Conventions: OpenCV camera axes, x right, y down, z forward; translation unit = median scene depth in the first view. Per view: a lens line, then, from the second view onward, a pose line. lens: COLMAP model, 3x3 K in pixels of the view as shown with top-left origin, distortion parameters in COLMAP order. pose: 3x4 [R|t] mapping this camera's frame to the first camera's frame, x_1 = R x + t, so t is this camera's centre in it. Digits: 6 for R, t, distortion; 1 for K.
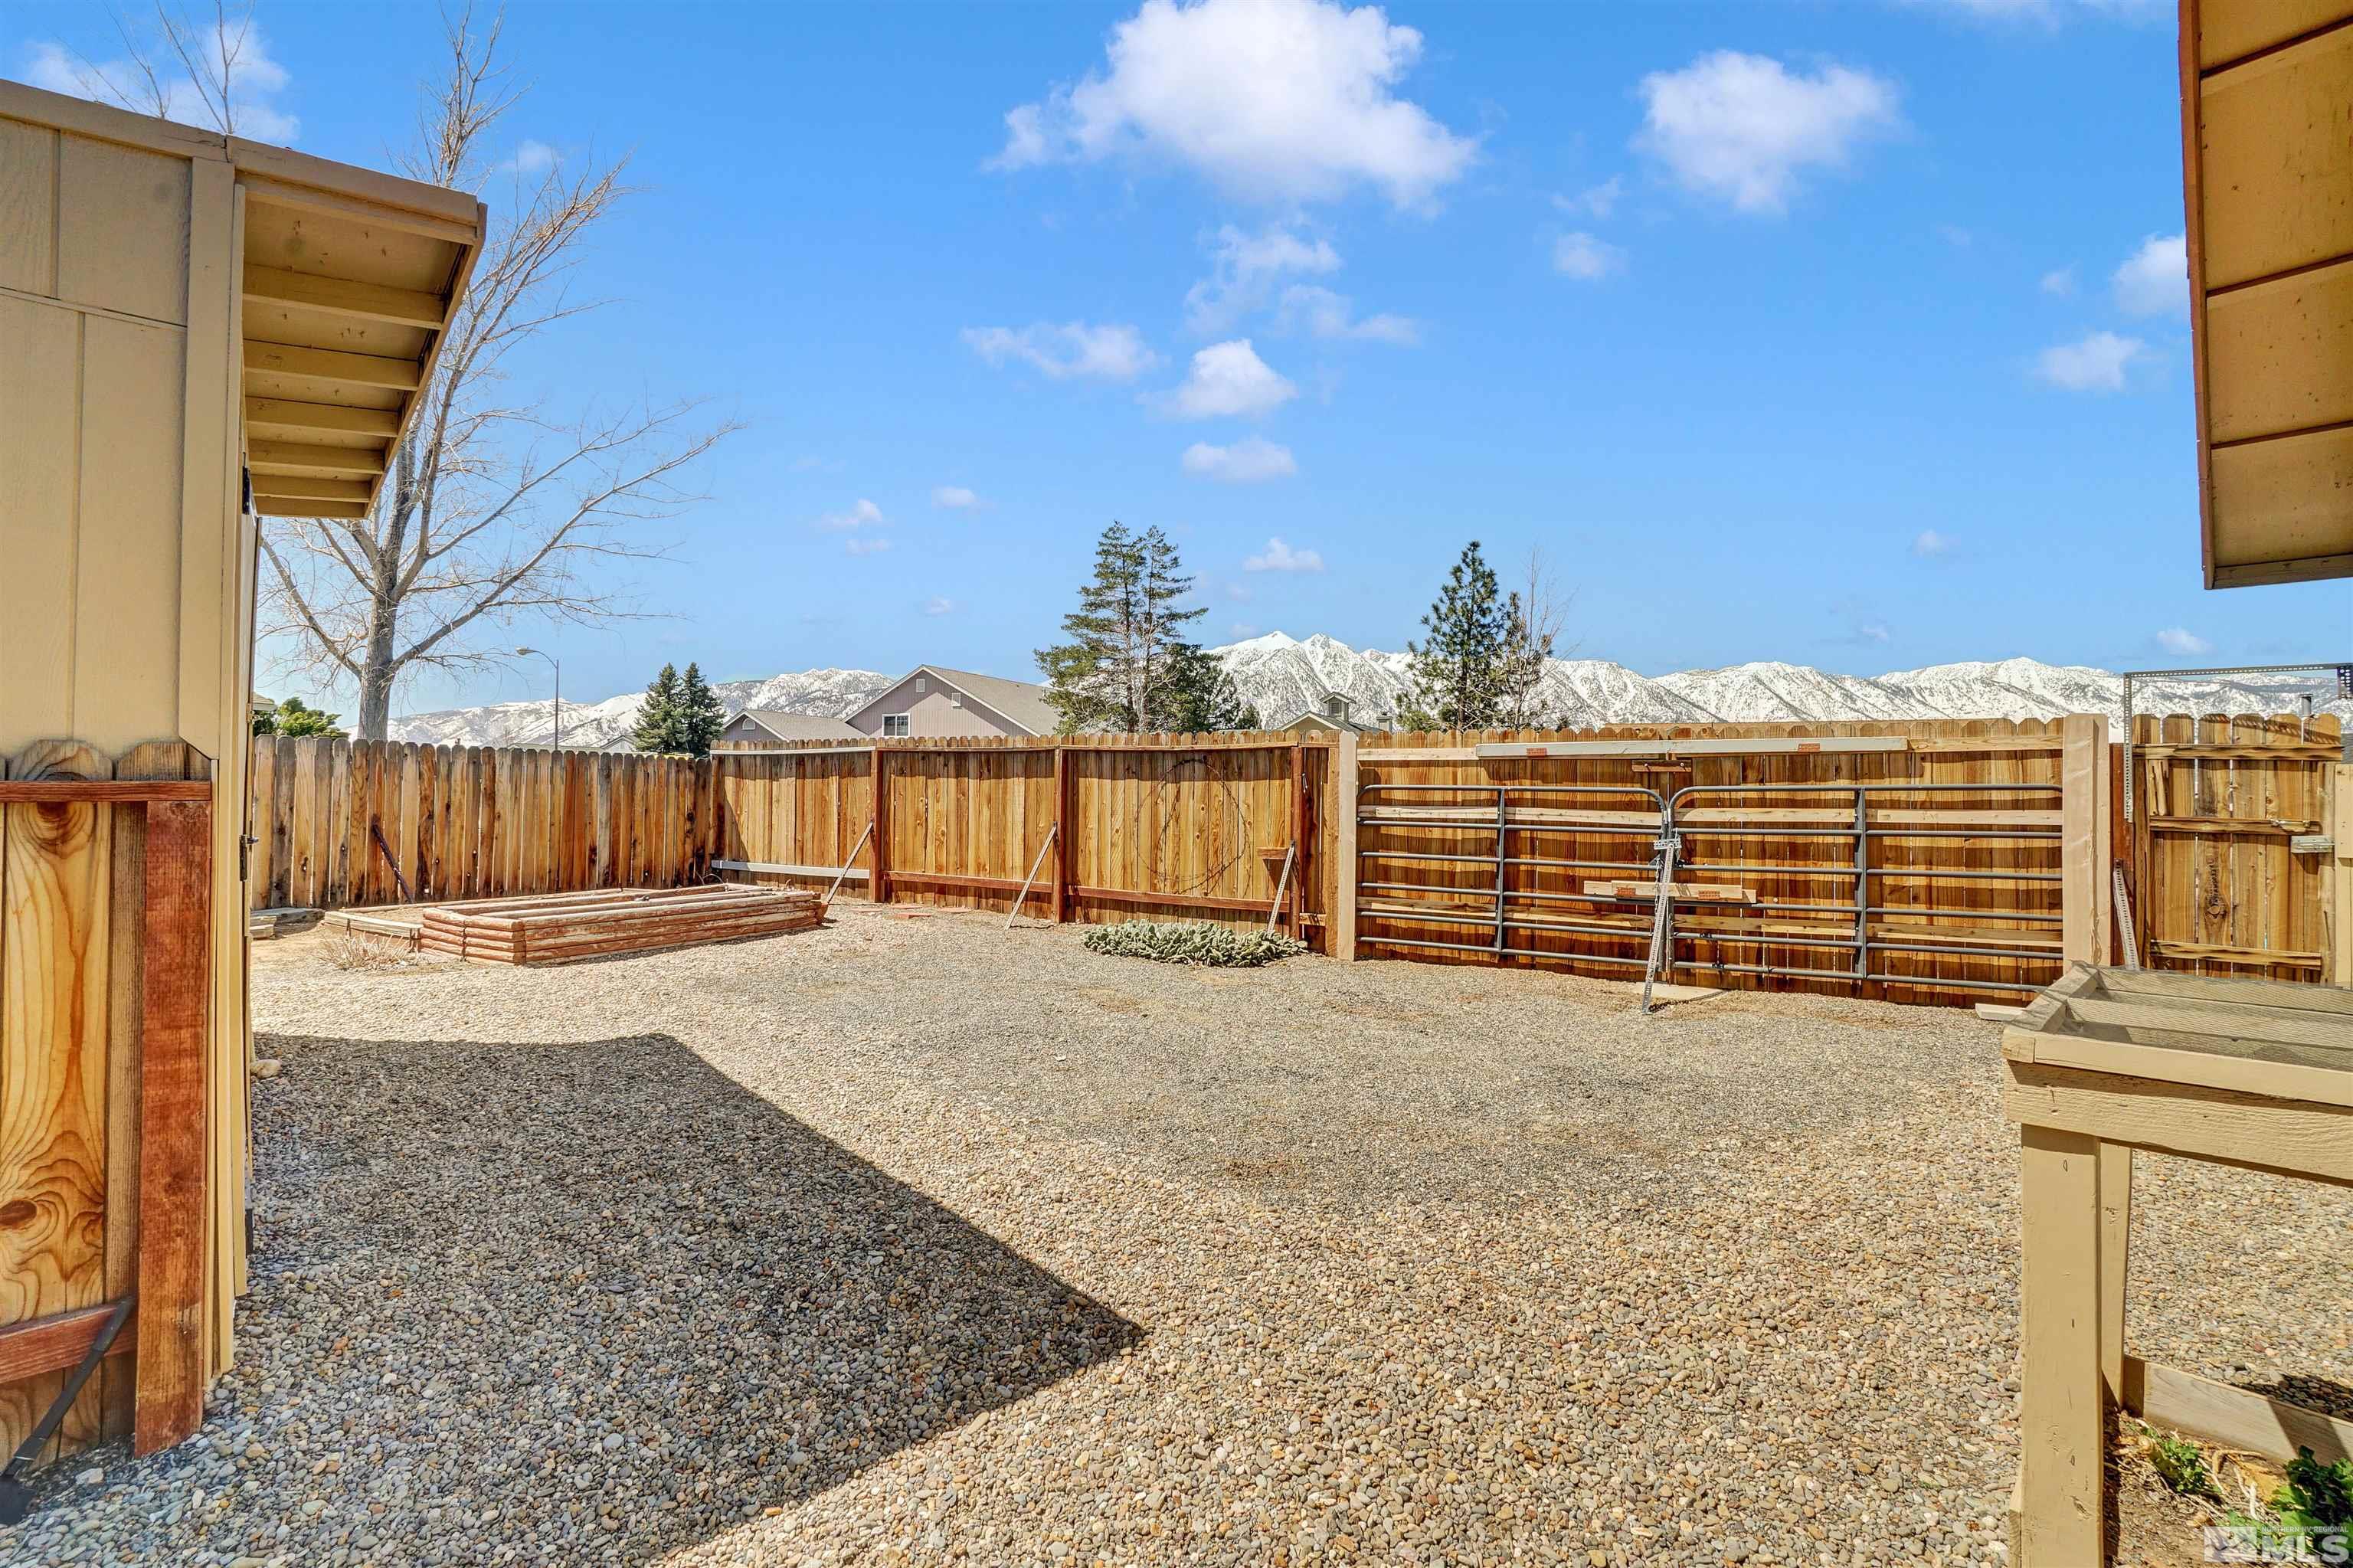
lens RADIAL K [[1055.3, 0, 1152.6], [0, 1055.3, 784.7], [0, 0, 1]] dist [-0.062001, 0.020797]
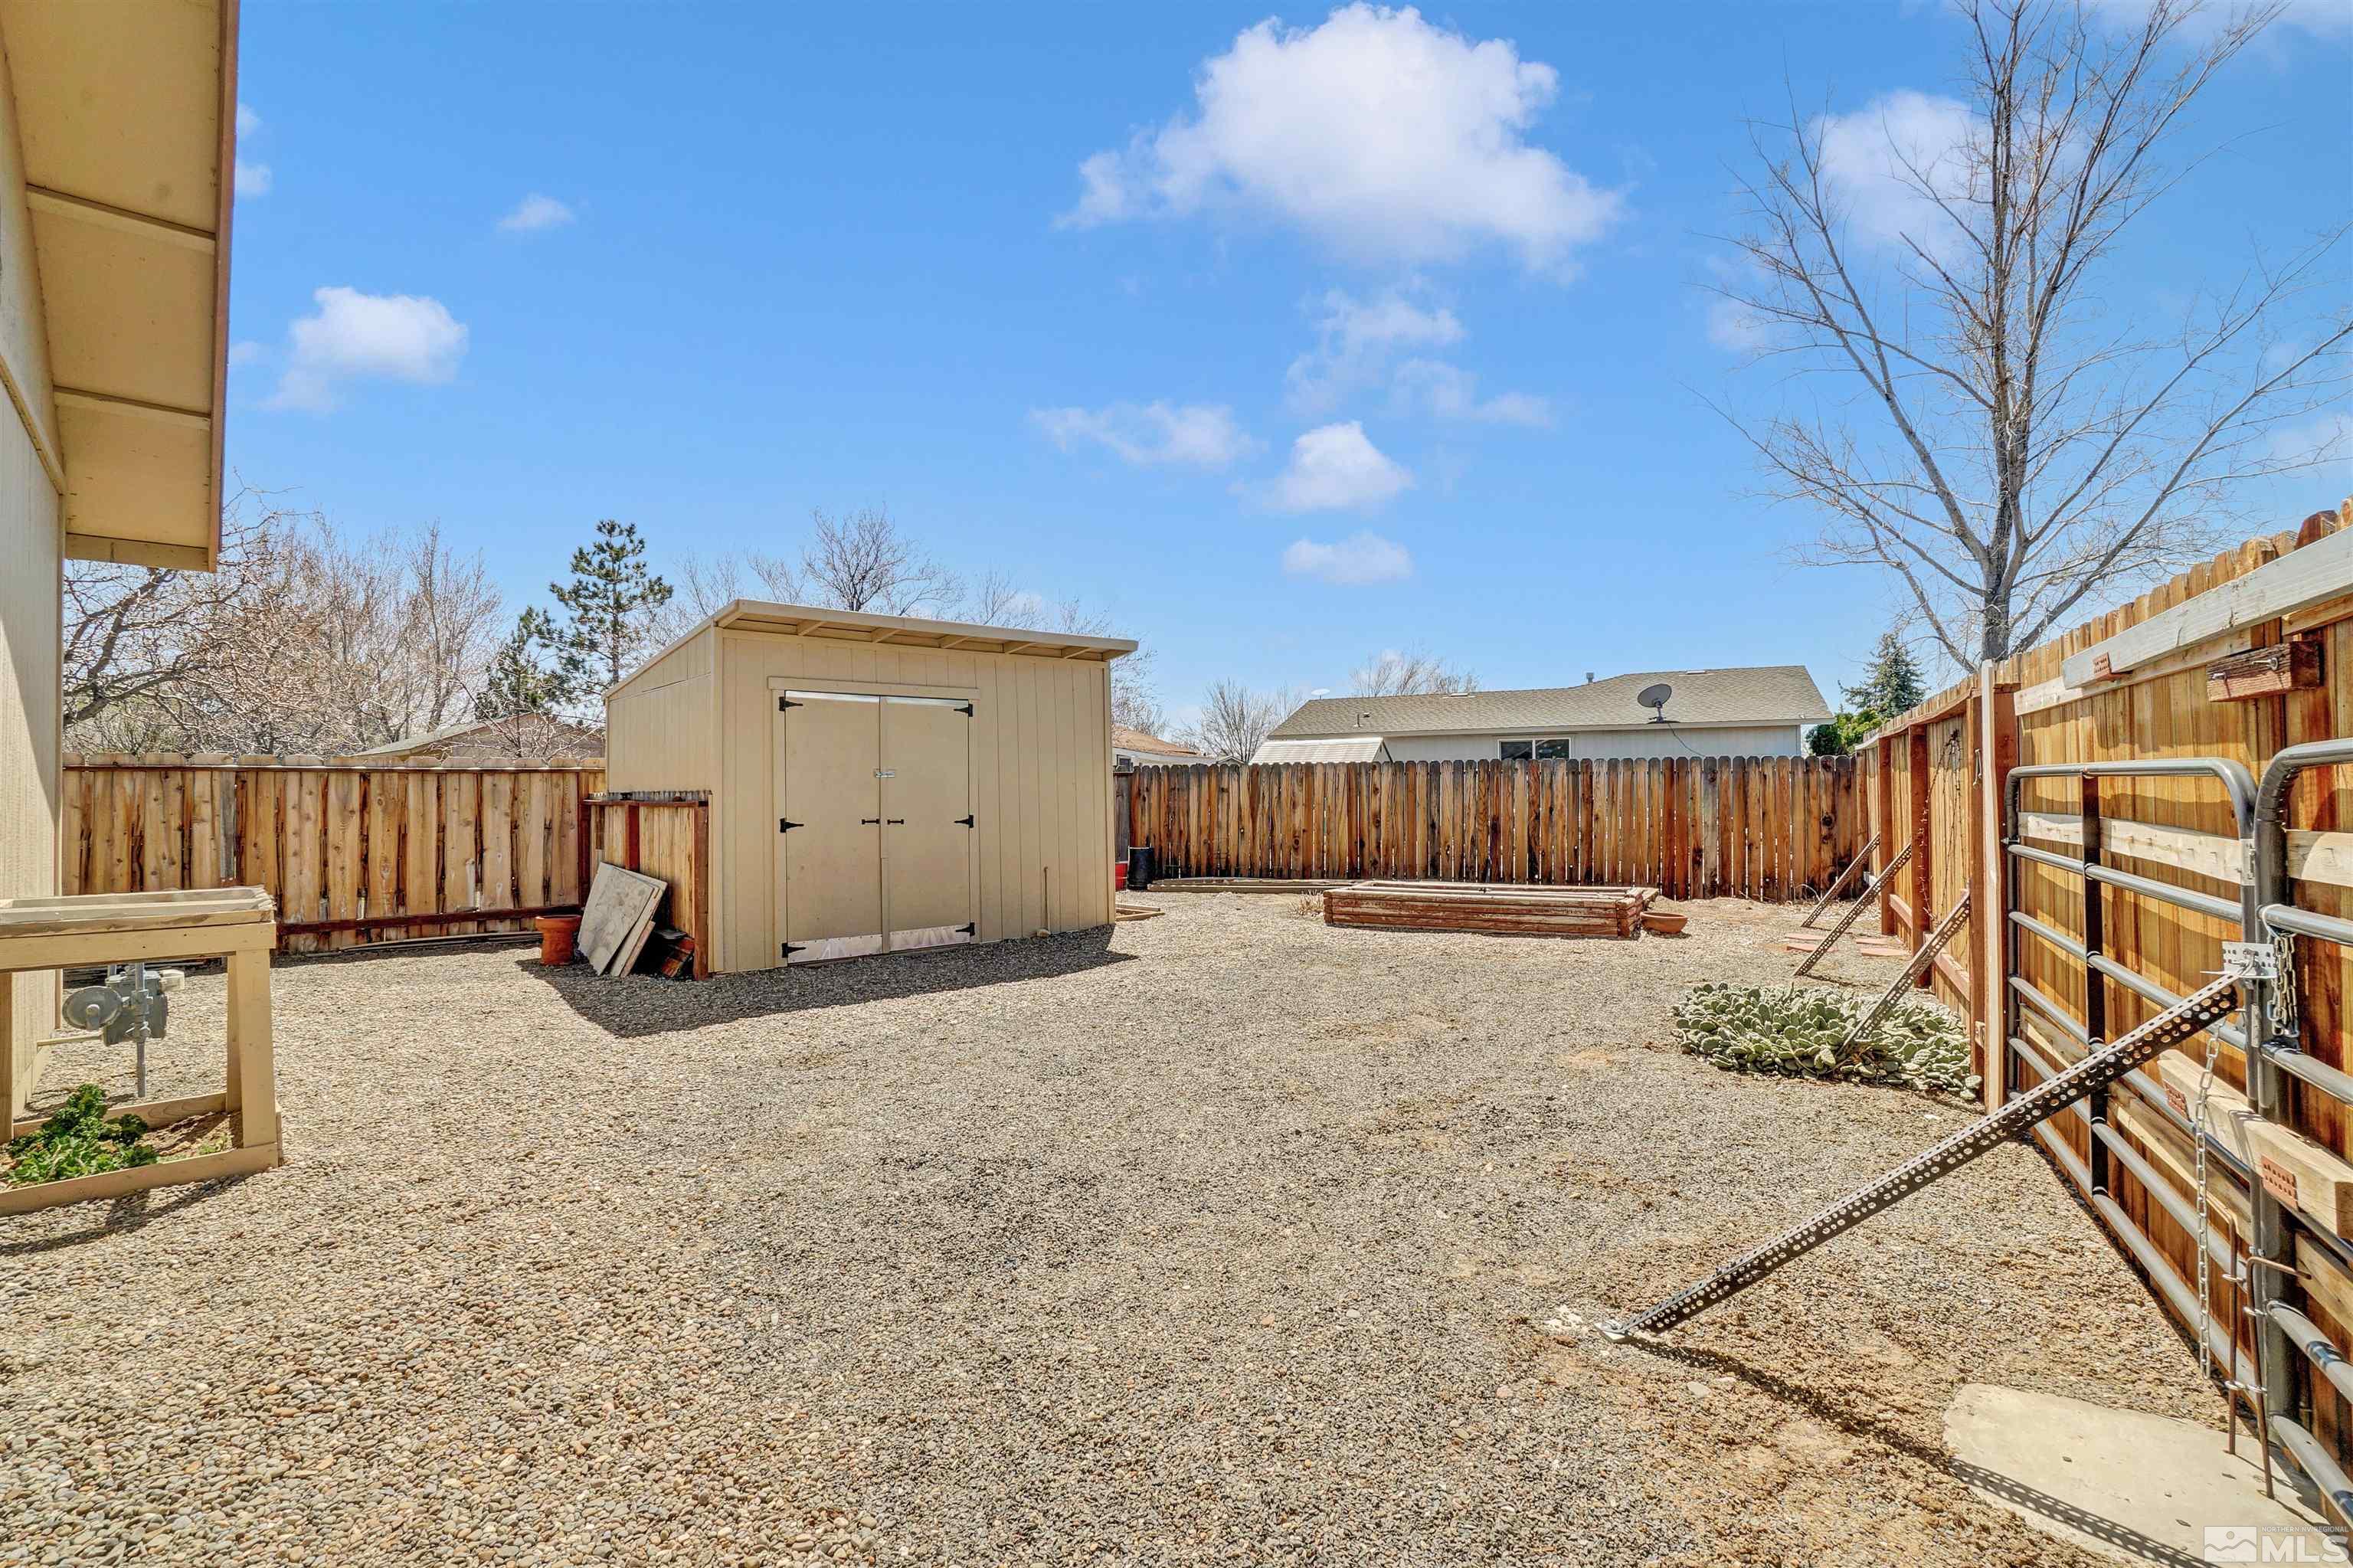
lens RADIAL K [[1055.3, 0, 1189.2], [0, 1055.3, 789.8], [0, 0, 1]] dist [-0.062001, 0.020797]
pose [[0.018334, -0.015185, -0.999717, 0.810544], [0.019262, 0.999704, -0.014831, 0.011766], [0.999646, -0.018985, 0.018621, 0.786233]]
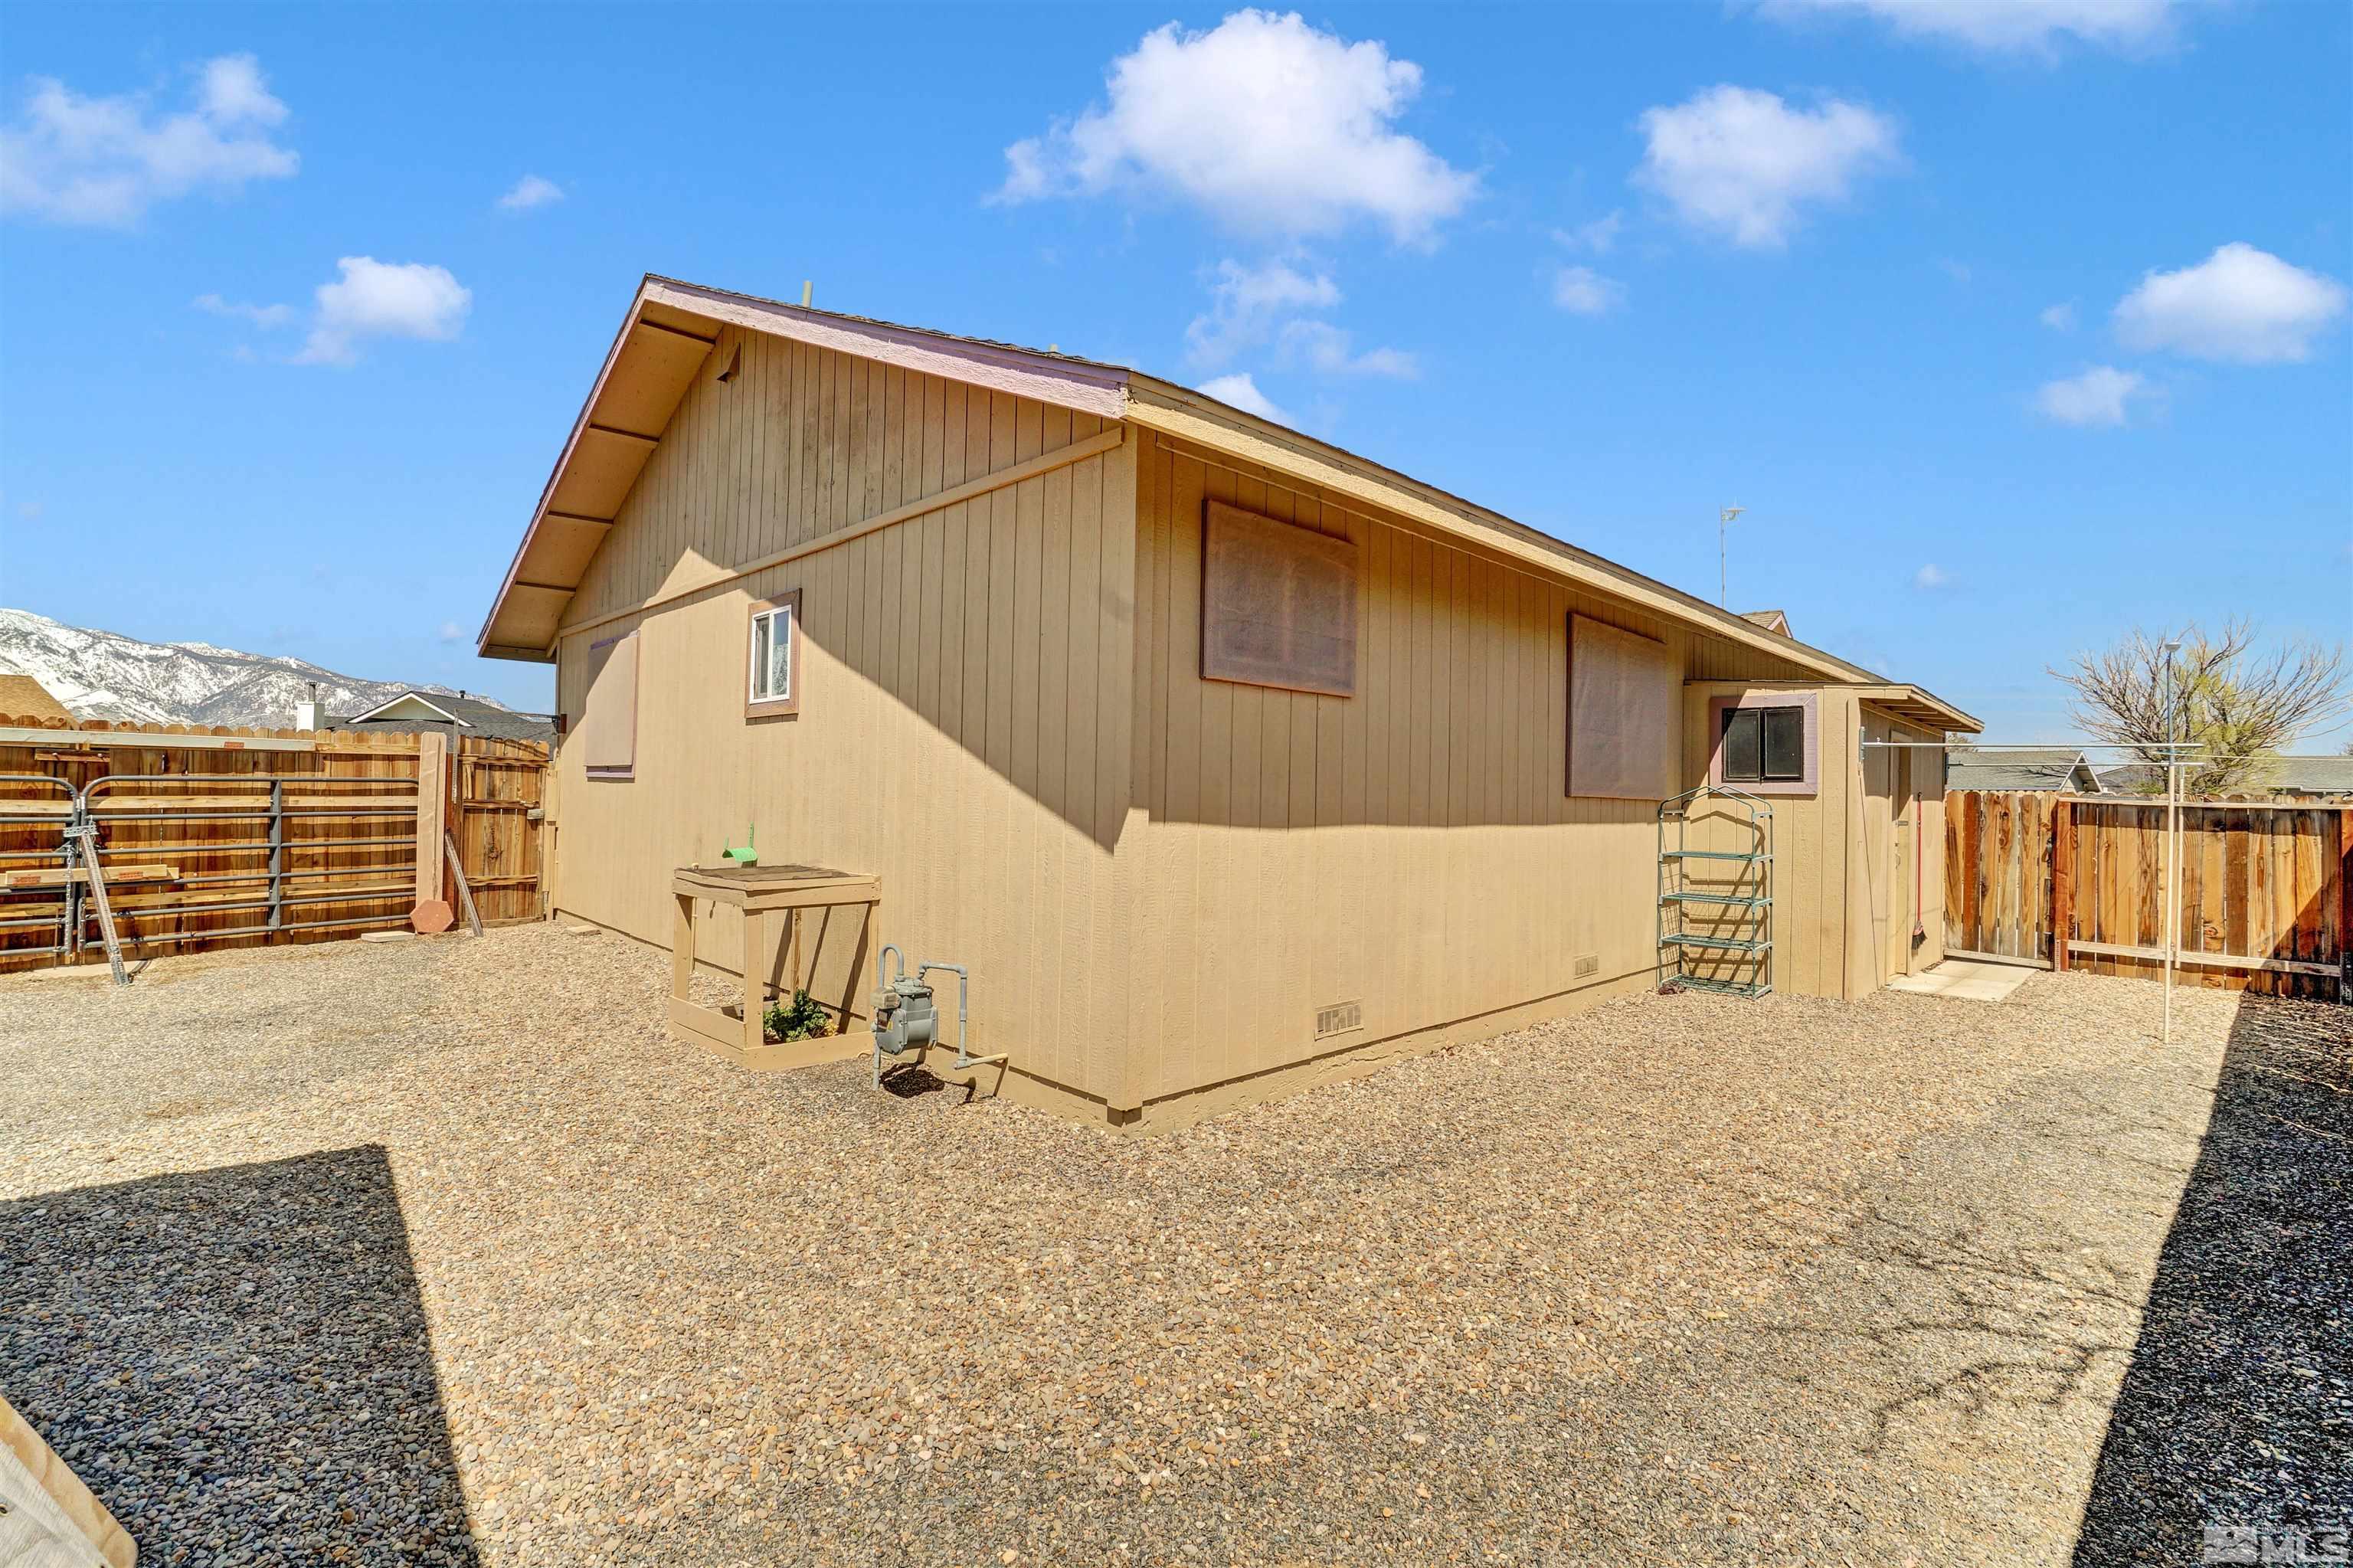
lens RADIAL K [[1055.3, 0, 1179.5], [0, 1055.3, 779.4], [0, 0, 1]] dist [-0.062001, 0.020797]
pose [[-0.029324, -0.001220, 0.999569, -0.583663], [-0.031756, 0.999496, 0.000288, -0.031790], [-0.999065, -0.031734, -0.029348, -0.071199]]
